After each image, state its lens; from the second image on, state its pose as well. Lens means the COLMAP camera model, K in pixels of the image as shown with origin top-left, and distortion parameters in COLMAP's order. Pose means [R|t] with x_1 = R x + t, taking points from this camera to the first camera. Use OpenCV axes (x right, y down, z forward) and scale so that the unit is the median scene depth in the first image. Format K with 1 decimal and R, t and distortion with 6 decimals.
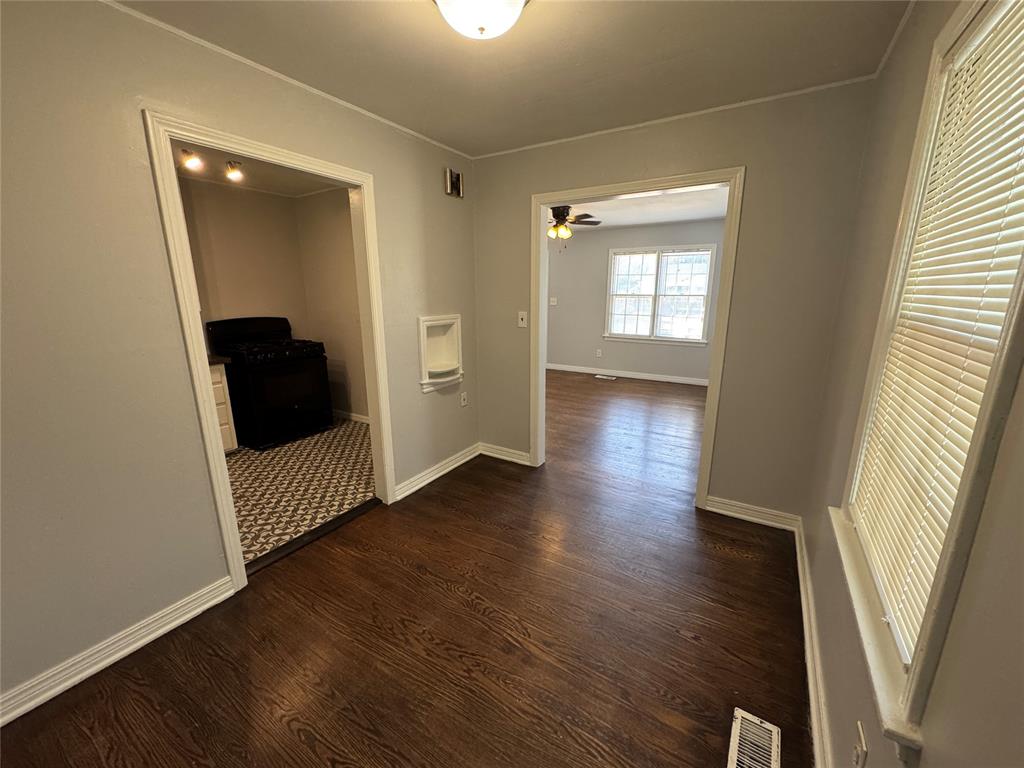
lens RADIAL K [[410.1, 0, 513.7], [0, 410.1, 386.0], [0, 0, 1]] dist [-0.004106, 0.000806]
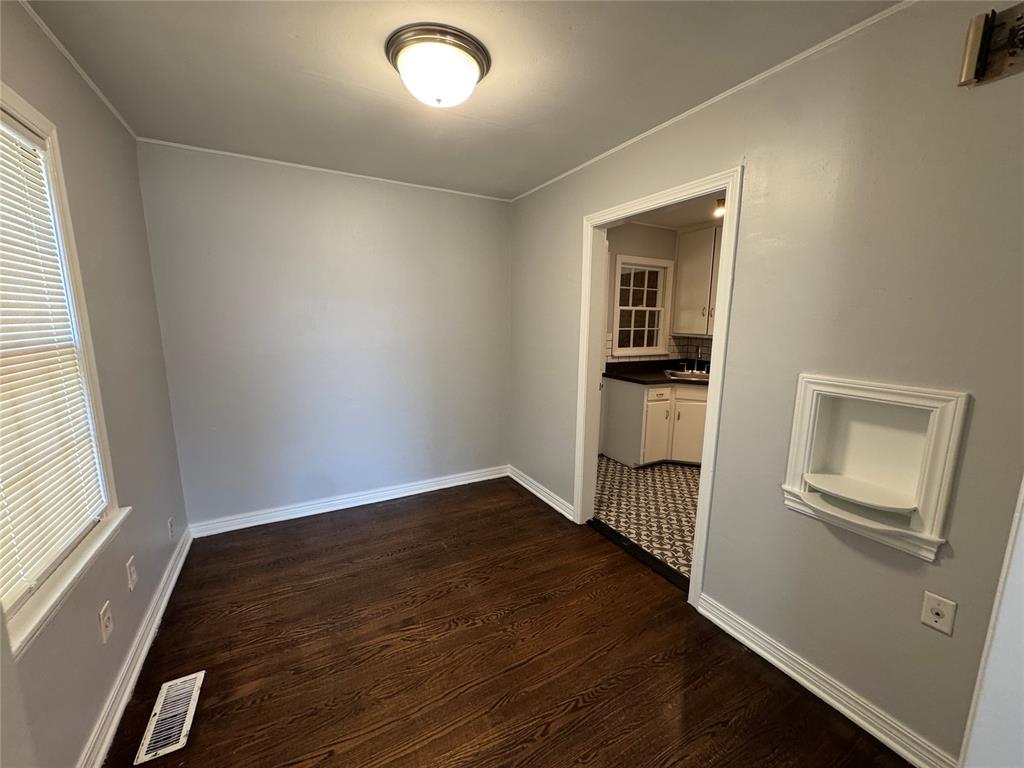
lens RADIAL K [[410.1, 0, 515.3], [0, 410.1, 385.5], [0, 0, 1]] dist [-0.004106, 0.000806]
pose [[-0.495235, 0.139187, -0.857537, 0.462045], [-0.209486, 0.938824, 0.273360, -0.233716], [0.843124, 0.315019, -0.435780, 0.968296]]
